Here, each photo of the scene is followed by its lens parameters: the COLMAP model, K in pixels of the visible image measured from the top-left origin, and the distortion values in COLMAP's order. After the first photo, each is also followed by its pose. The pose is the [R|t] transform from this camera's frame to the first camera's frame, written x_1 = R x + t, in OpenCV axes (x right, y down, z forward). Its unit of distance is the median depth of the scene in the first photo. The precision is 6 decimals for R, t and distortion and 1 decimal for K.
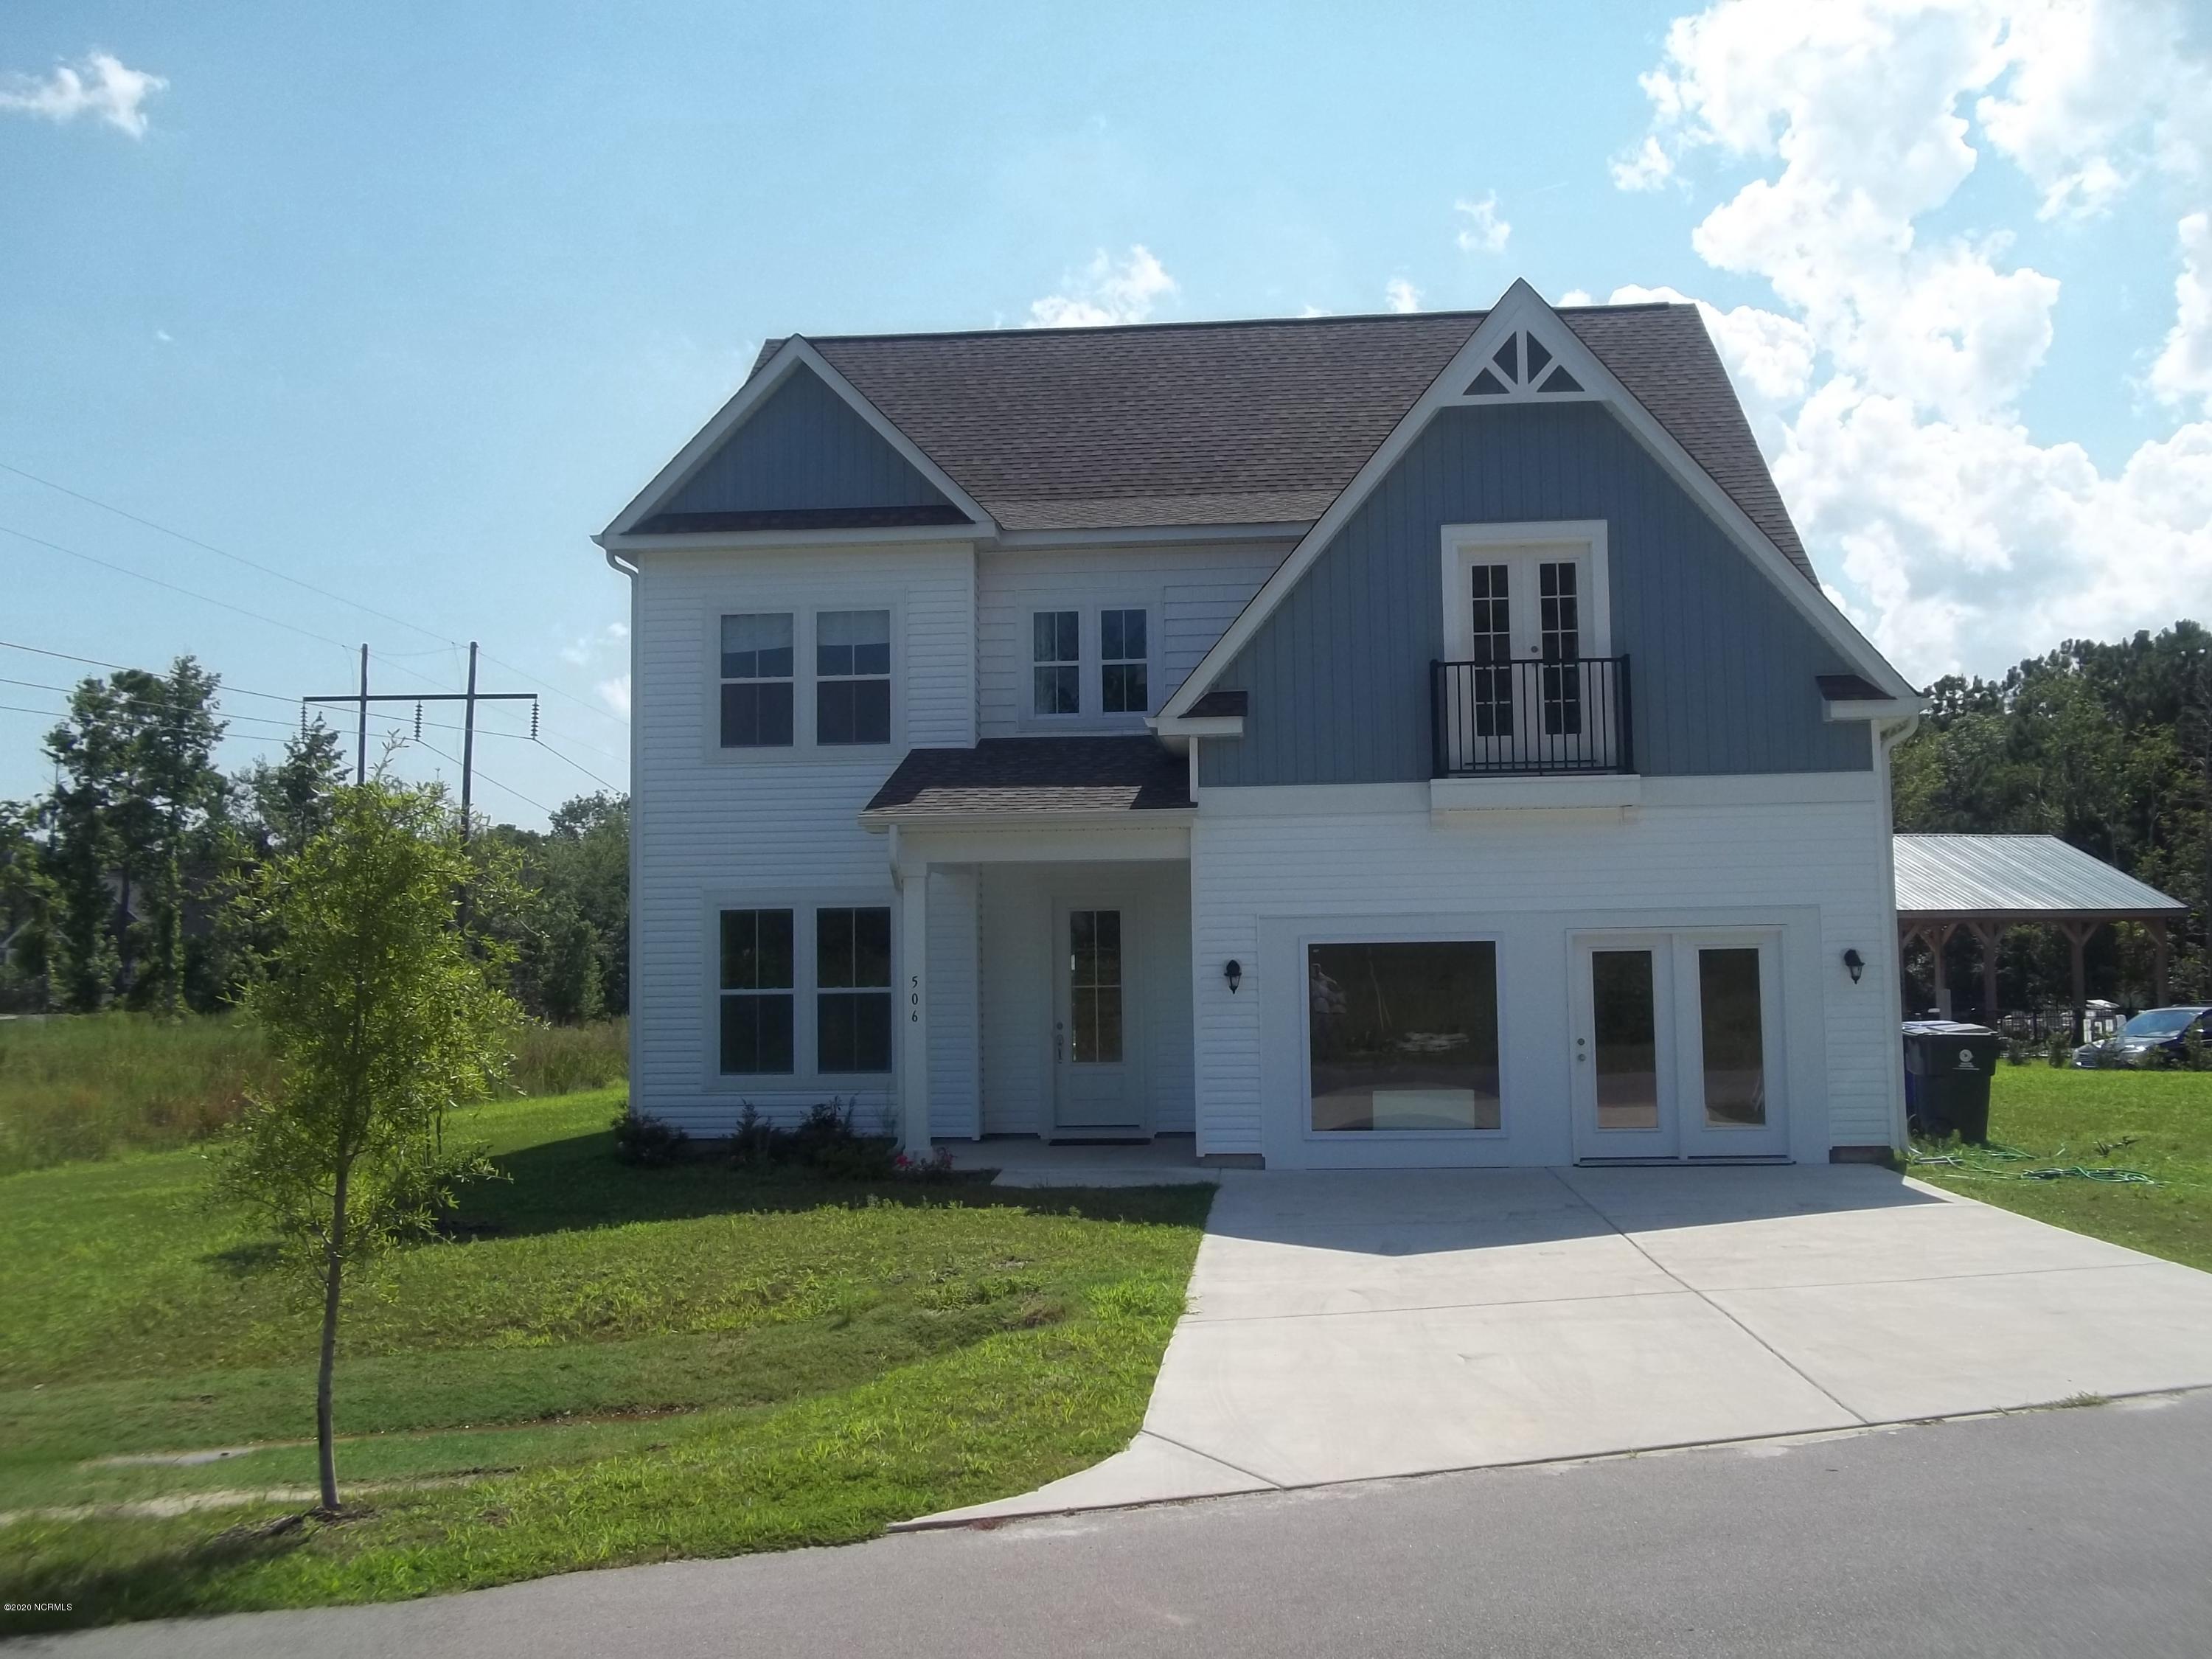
lens RADIAL K [[2120.6, 0, 1102.7], [0, 2120.6, 822.3], [0, 0, 1]] dist [-0.025791, 0.000000]
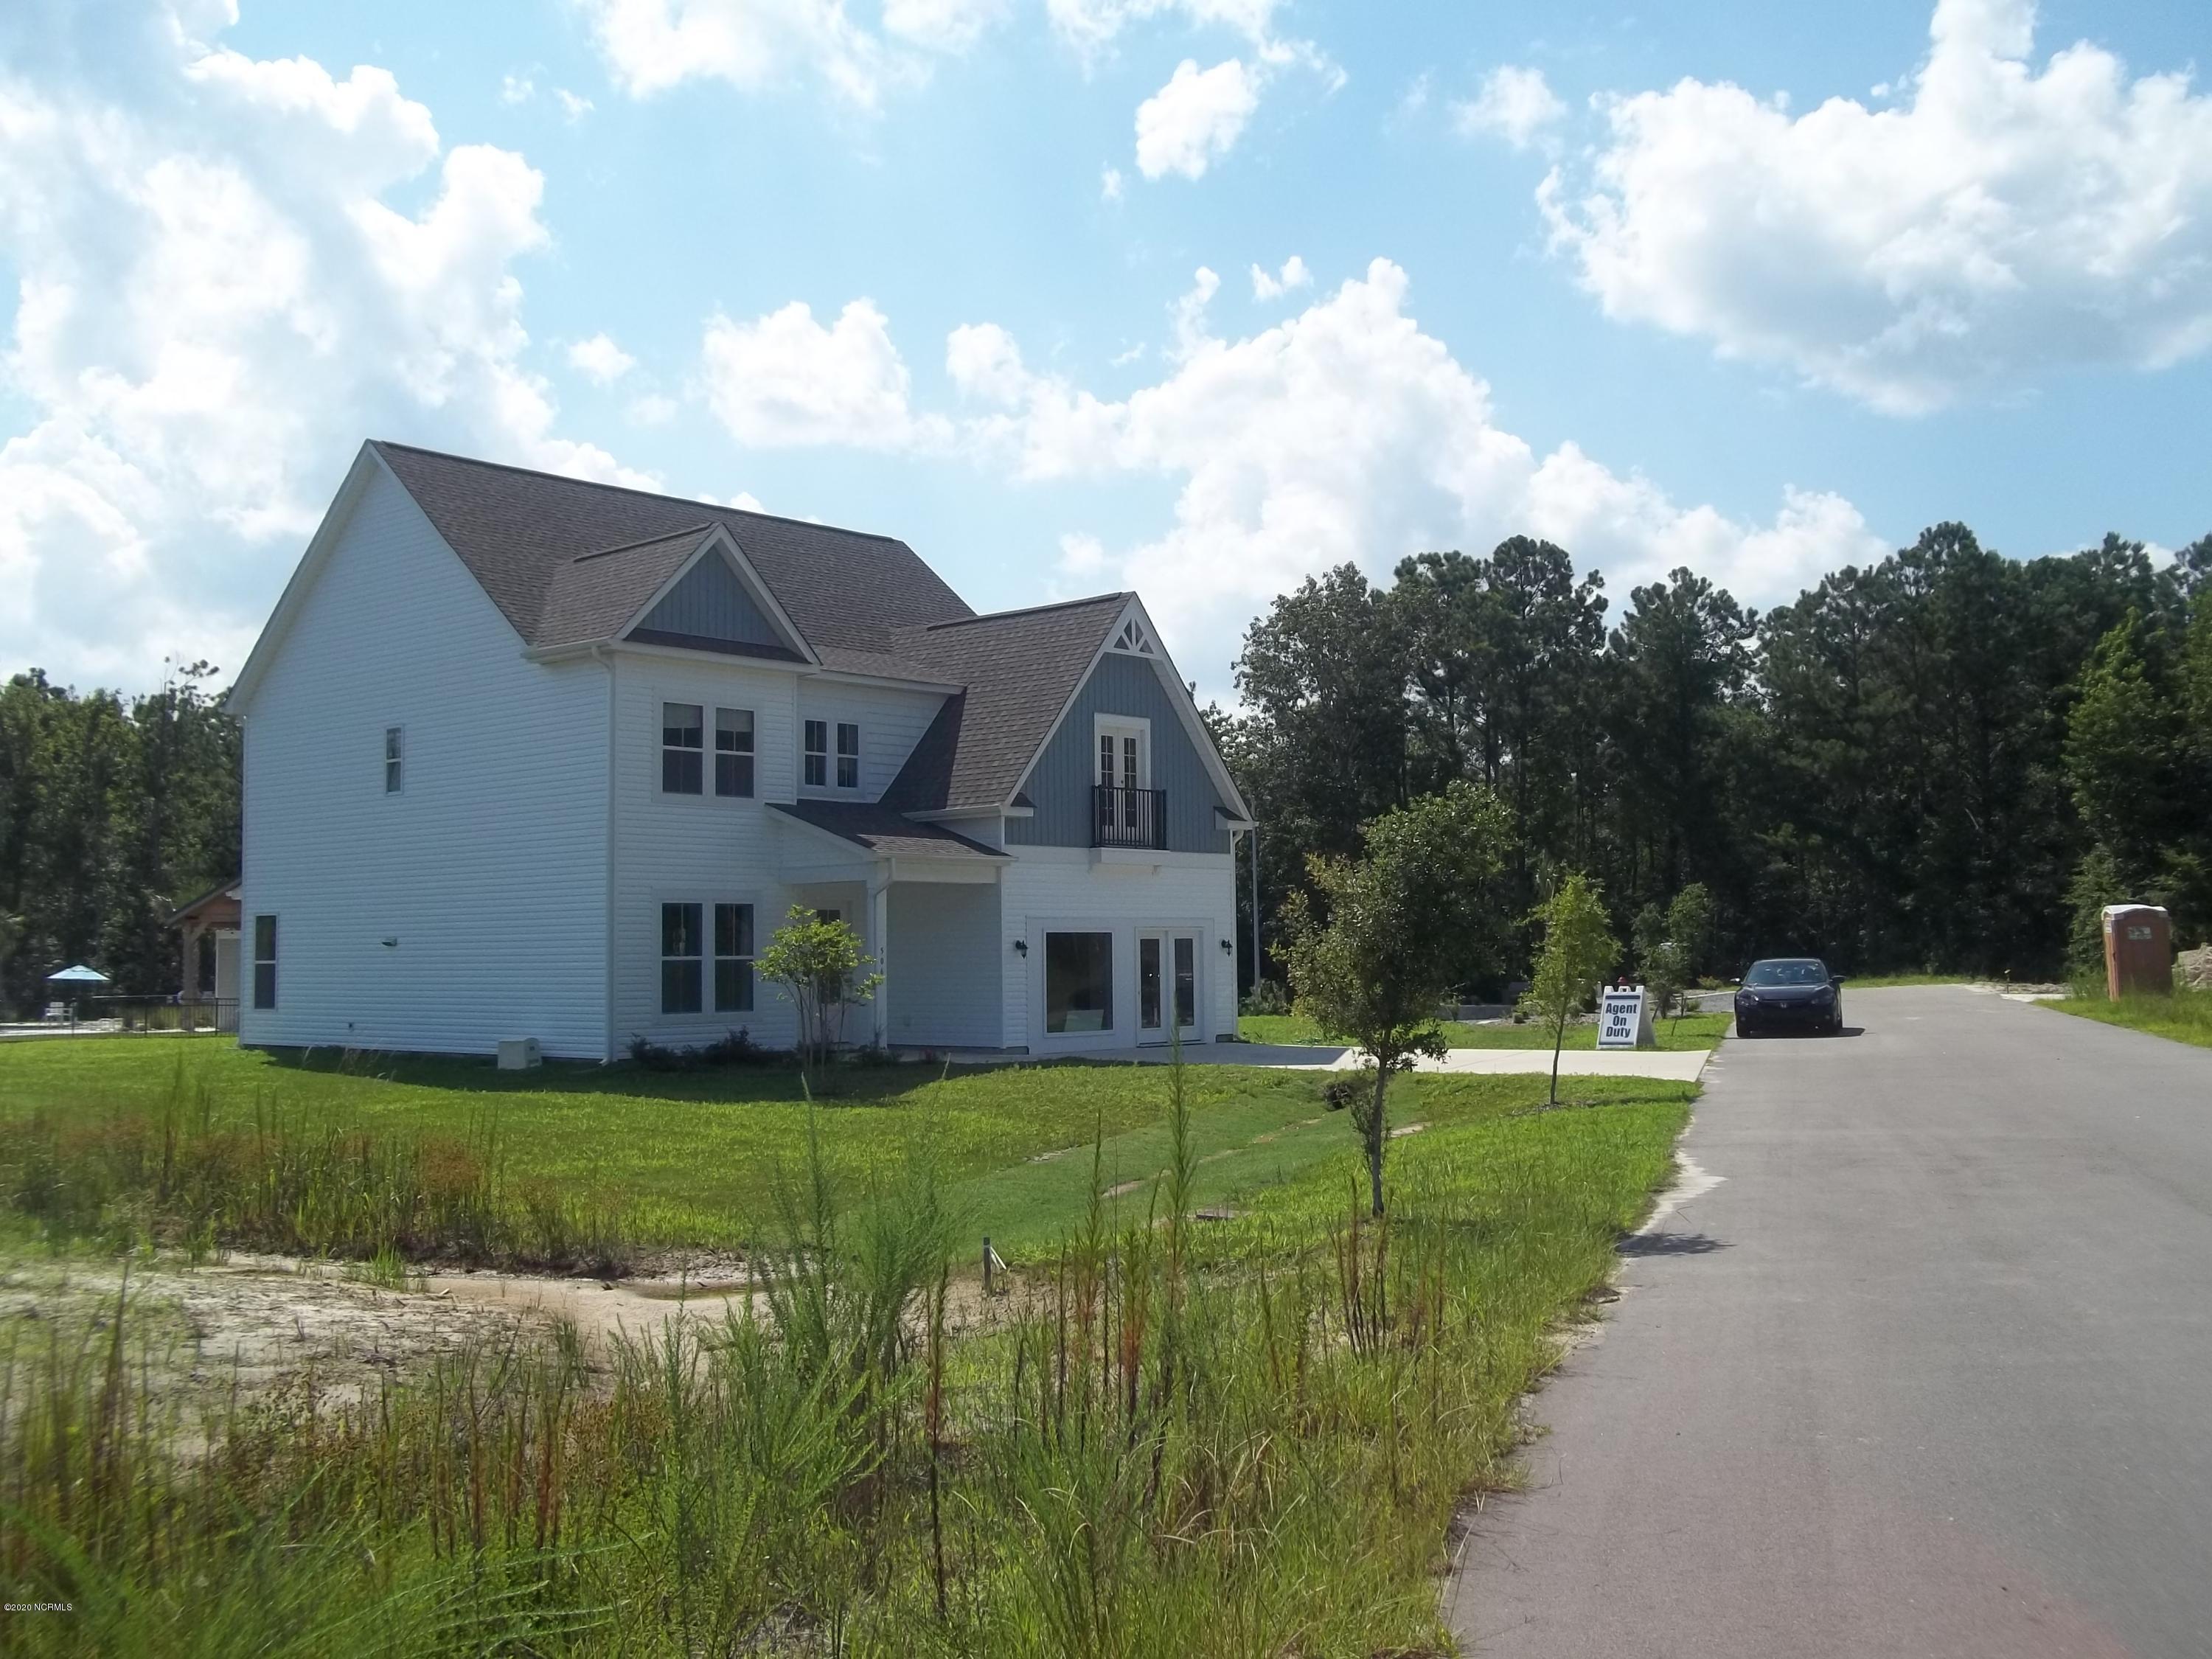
lens RADIAL K [[2120.6, 0, 1104.4], [0, 2120.6, 823.6], [0, 0, 1]] dist [-0.025791, 0.000000]
pose [[0.600043, 0.059079, 0.797783, -1.338699], [-0.056402, 0.997912, -0.031477, 0.017733], [-0.797977, -0.026109, 0.602122, -0.150382]]
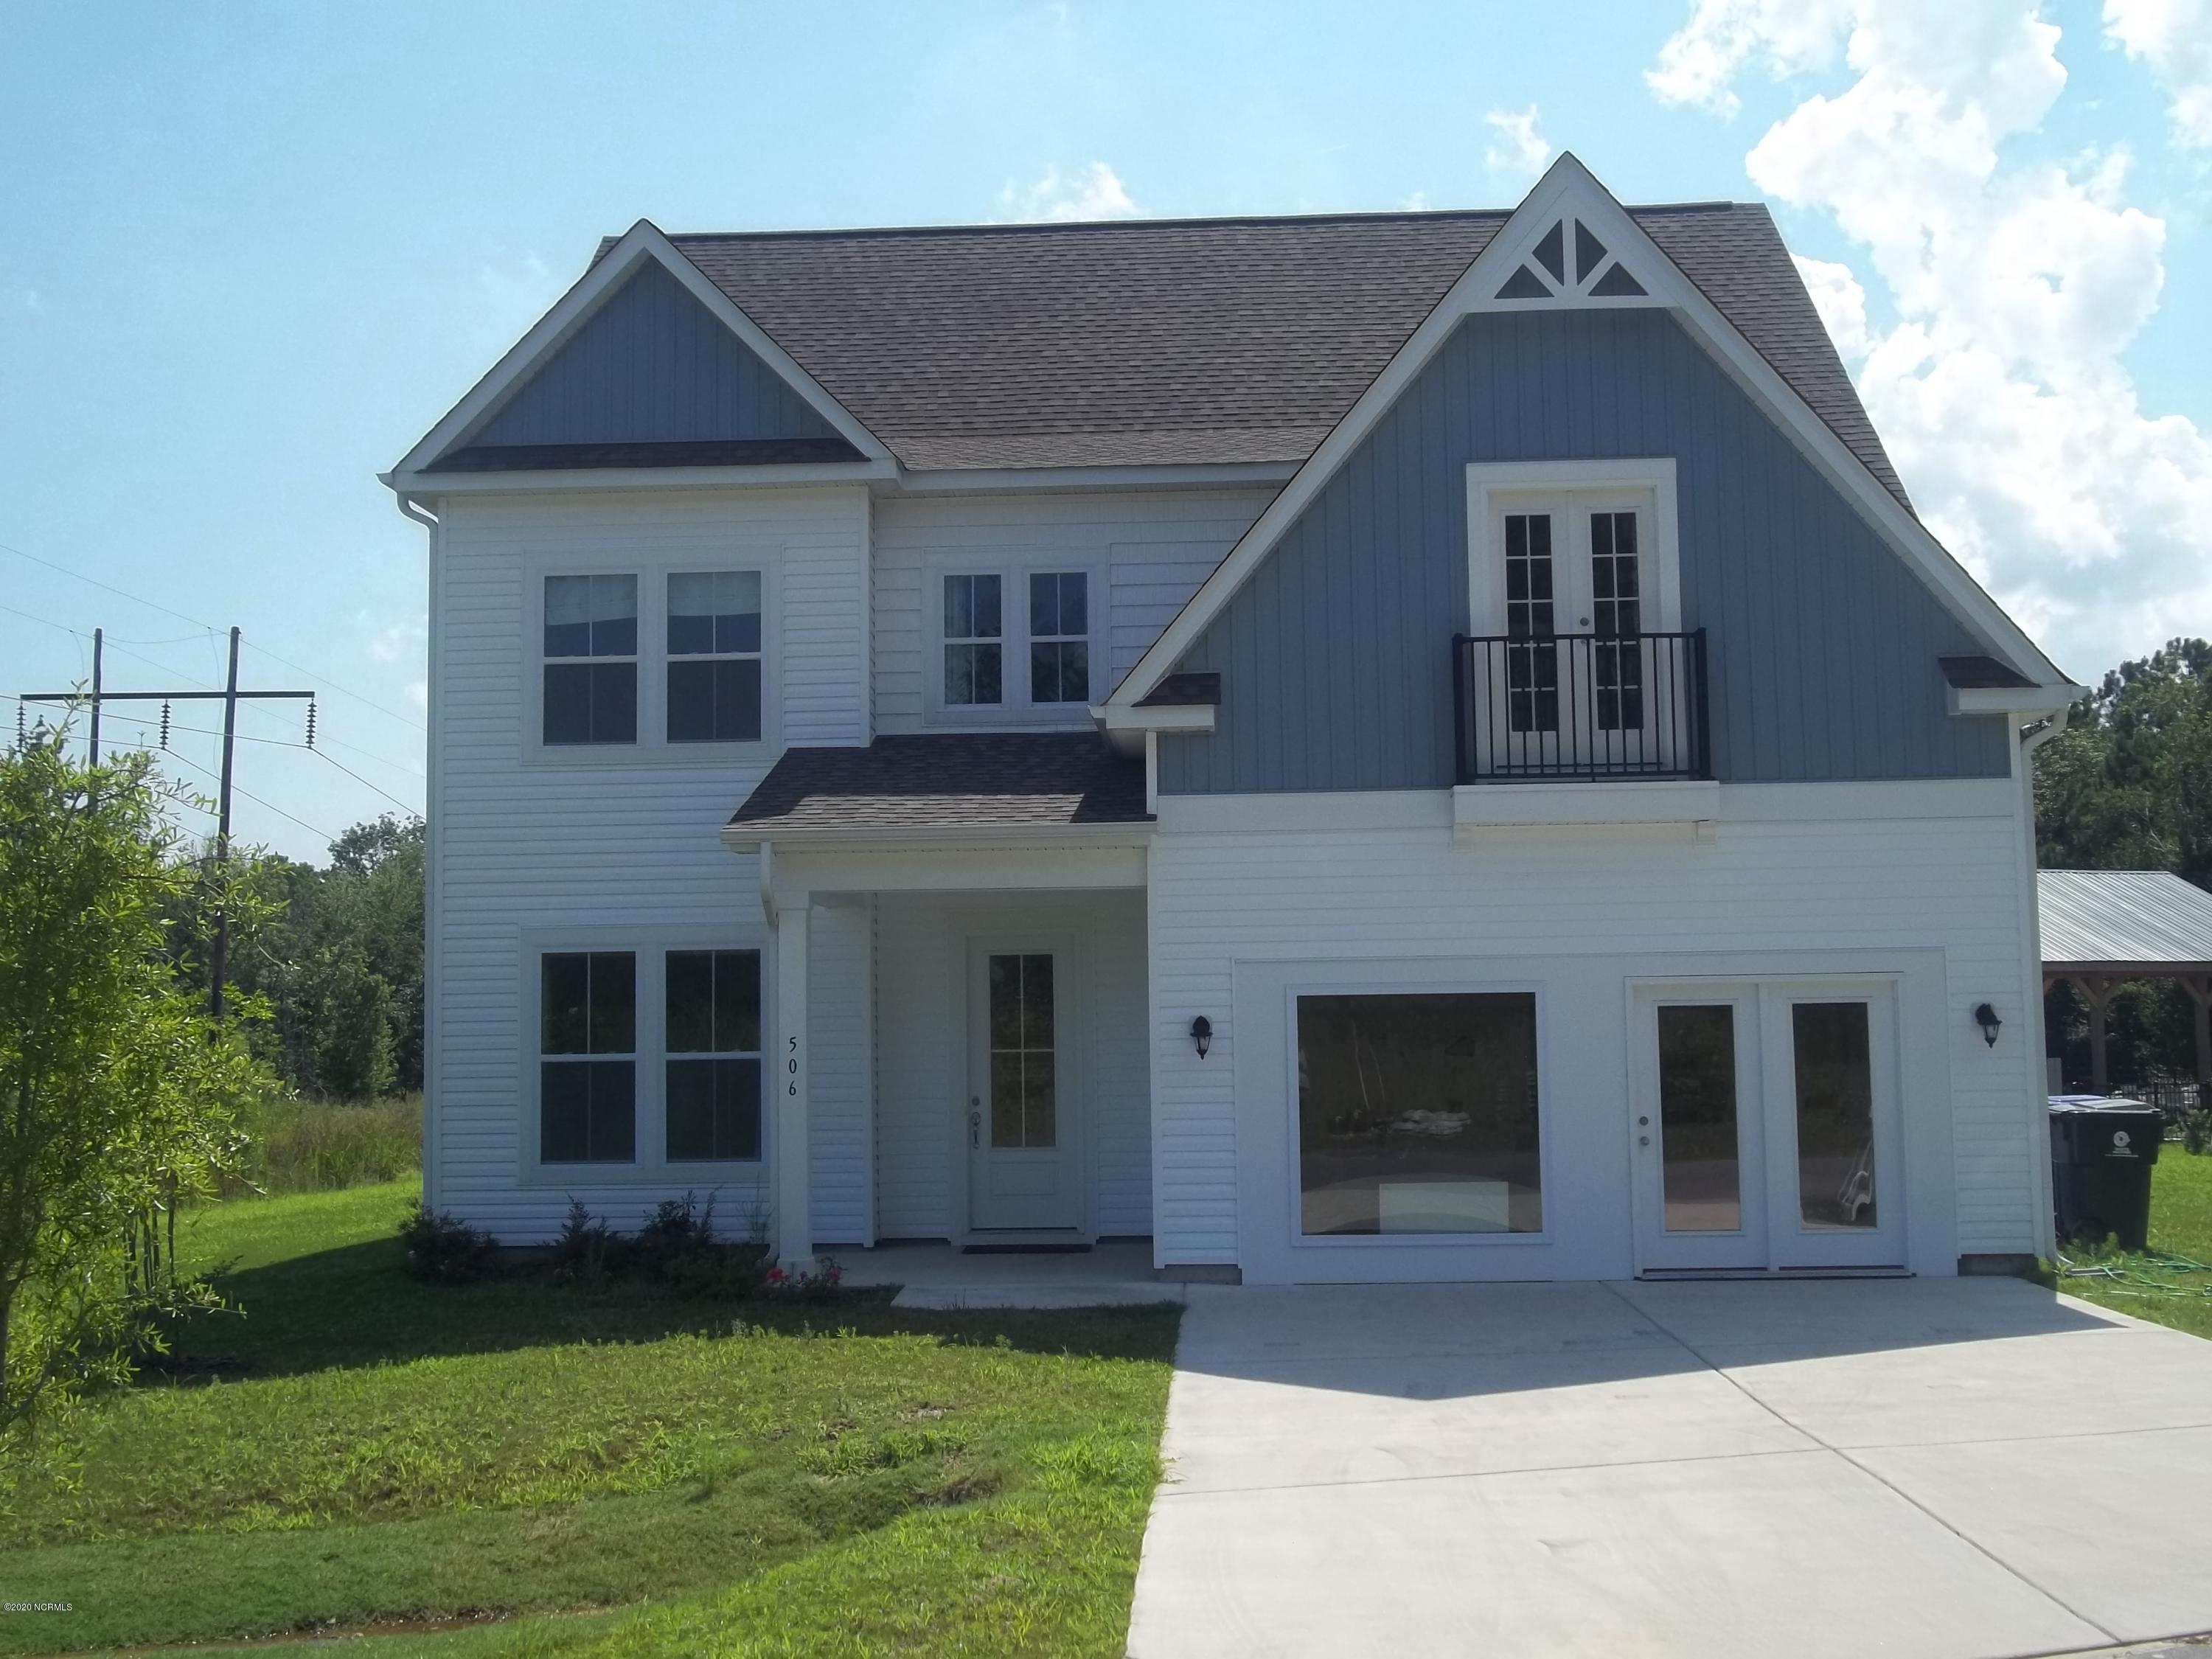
lens RADIAL K [[2569.2, 0, 1092.9], [0, 2569.2, 830.2], [0, 0, 1]] dist [-0.013393, 0.000000]
pose [[0.999455, 0.003120, 0.032858, -0.009750], [-0.002779, 0.999942, -0.010431, 0.006136], [-0.032889, 0.010334, 0.999406, 0.052551]]
